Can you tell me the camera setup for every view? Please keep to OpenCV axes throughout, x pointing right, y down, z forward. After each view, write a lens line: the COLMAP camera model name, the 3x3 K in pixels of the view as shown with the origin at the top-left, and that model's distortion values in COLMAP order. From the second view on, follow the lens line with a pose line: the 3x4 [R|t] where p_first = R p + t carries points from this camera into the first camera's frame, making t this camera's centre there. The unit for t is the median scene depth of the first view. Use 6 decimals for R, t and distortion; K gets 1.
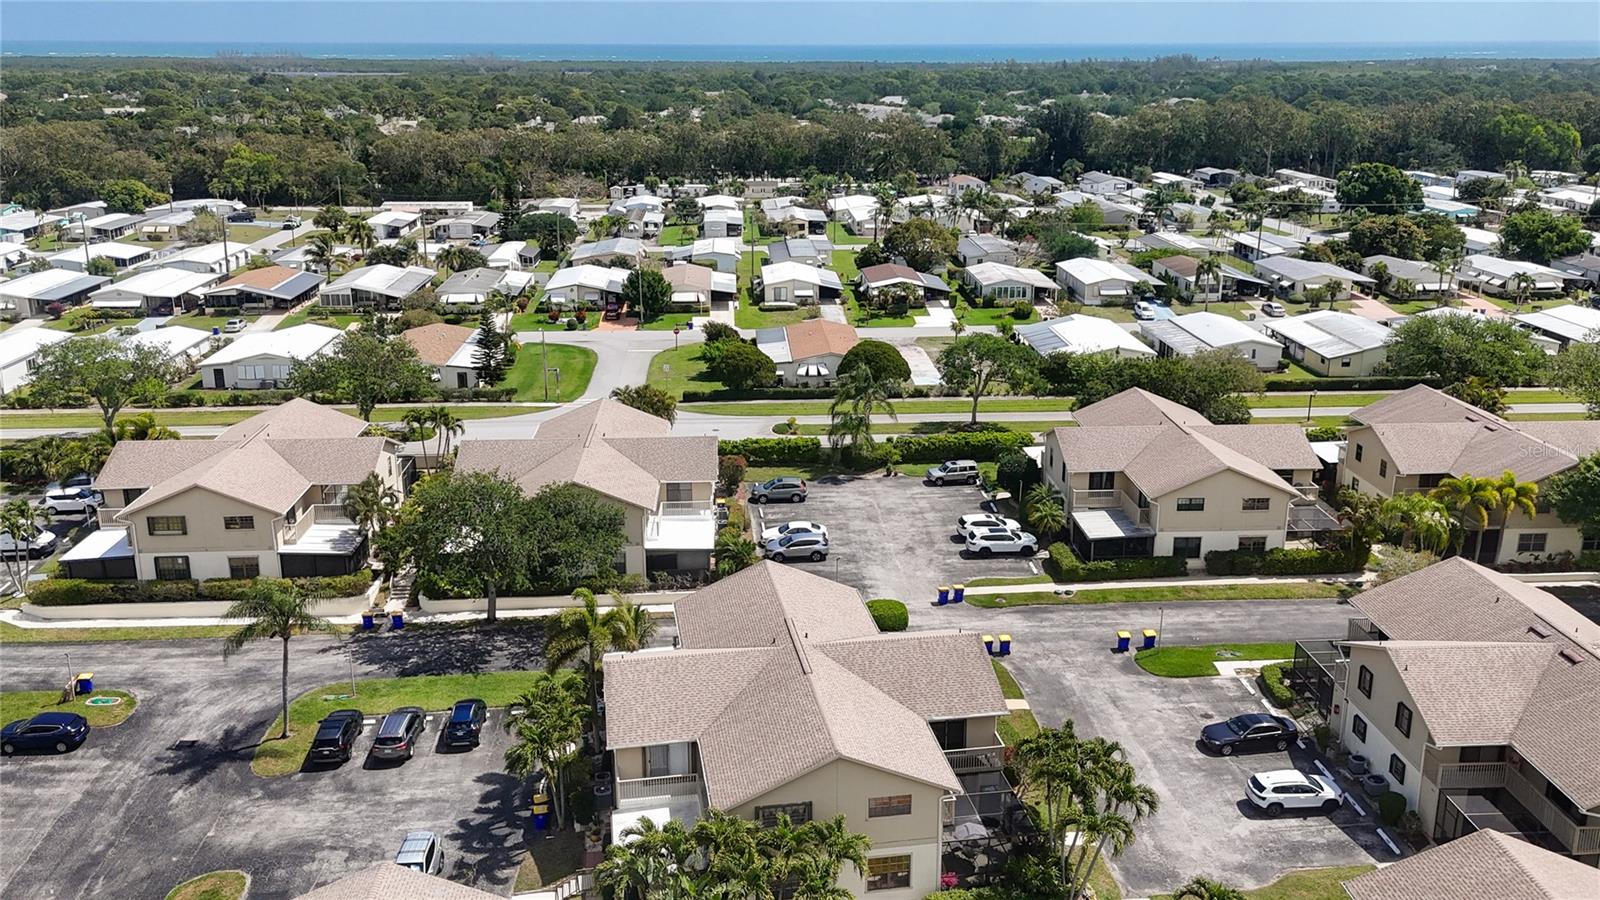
lens RADIAL K [[1157.6, 0, 800.0], [0, 1157.6, 450.0], [0, 0, 1]] dist [0.082922, -0.072689]
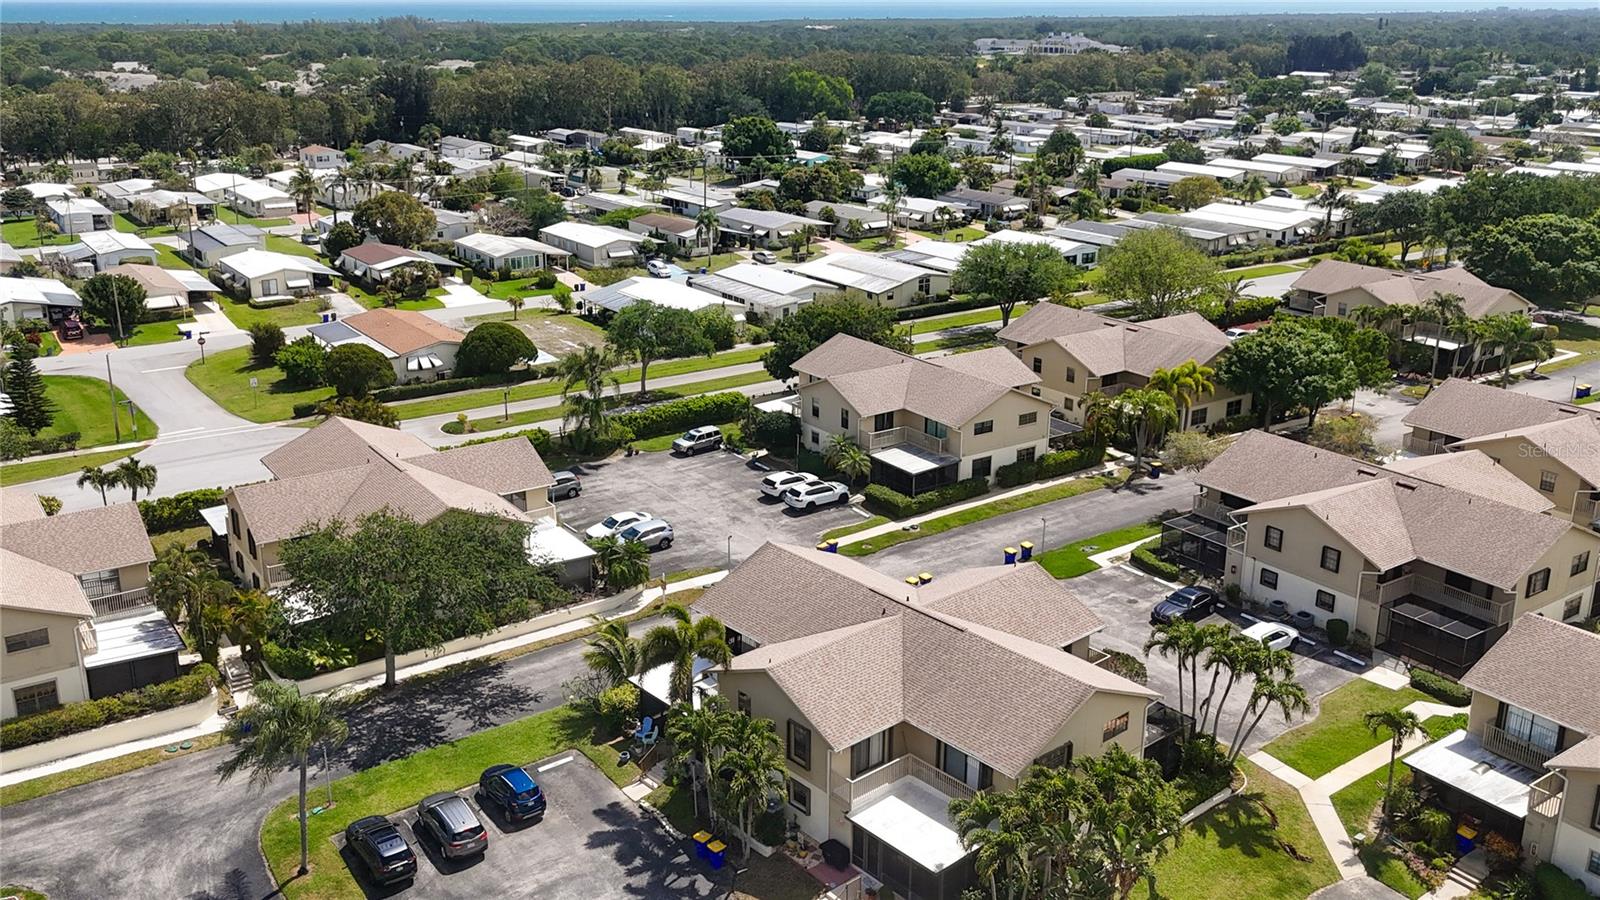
lens RADIAL K [[1187.9, 0, 800.0], [0, 1187.9, 450.0], [0, 0, 1]] dist [0.076408, -0.068416]
pose [[0.888718, -0.163550, 0.428289, -0.277634], [0.153706, 0.986428, 0.057738, -0.021448], [-0.431919, 0.014518, 0.901795, 0.068996]]
